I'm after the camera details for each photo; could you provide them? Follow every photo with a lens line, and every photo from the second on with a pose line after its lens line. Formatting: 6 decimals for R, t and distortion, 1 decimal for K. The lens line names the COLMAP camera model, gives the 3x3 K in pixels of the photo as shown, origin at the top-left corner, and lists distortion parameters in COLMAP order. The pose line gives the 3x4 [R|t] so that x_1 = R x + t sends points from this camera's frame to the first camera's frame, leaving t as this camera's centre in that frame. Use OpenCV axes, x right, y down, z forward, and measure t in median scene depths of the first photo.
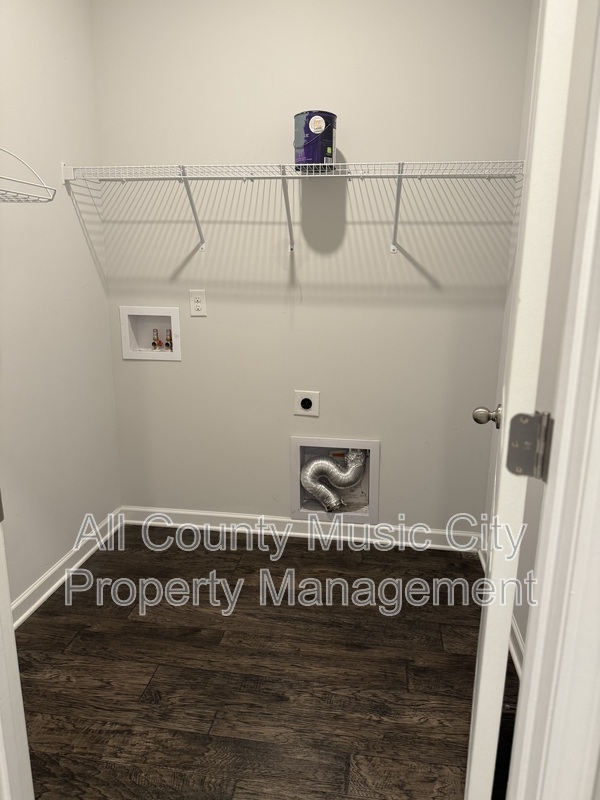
lens RADIAL K [[571.3, 0, 300.0], [0, 571.3, 400.0], [0, 0, 1]] dist [0.006292, -0.006341]
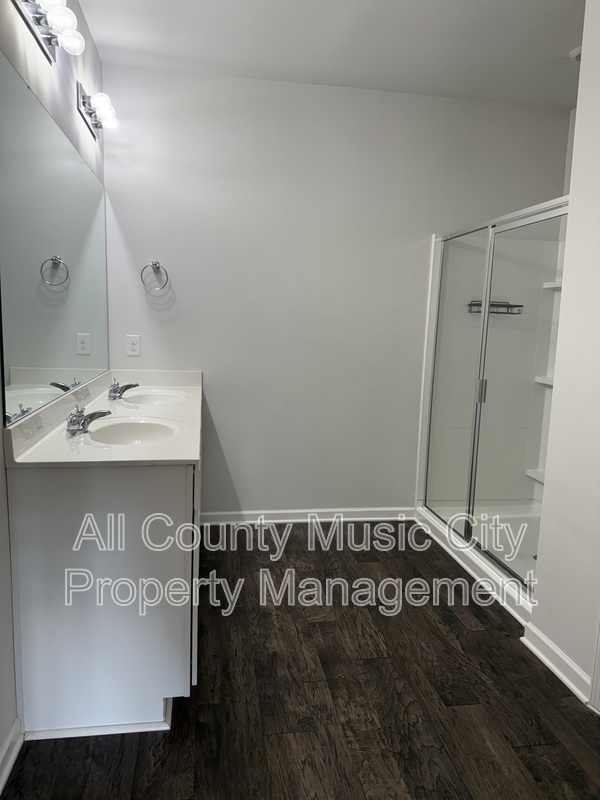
lens RADIAL K [[571.3, 0, 300.0], [0, 571.3, 400.0], [0, 0, 1]] dist [0.006292, -0.006341]
pose [[-0.301564, -0.156016, 0.940594, -1.253776], [0.180714, 0.959286, 0.217055, -0.313780], [-0.936163, 0.235435, -0.261092, 1.239407]]
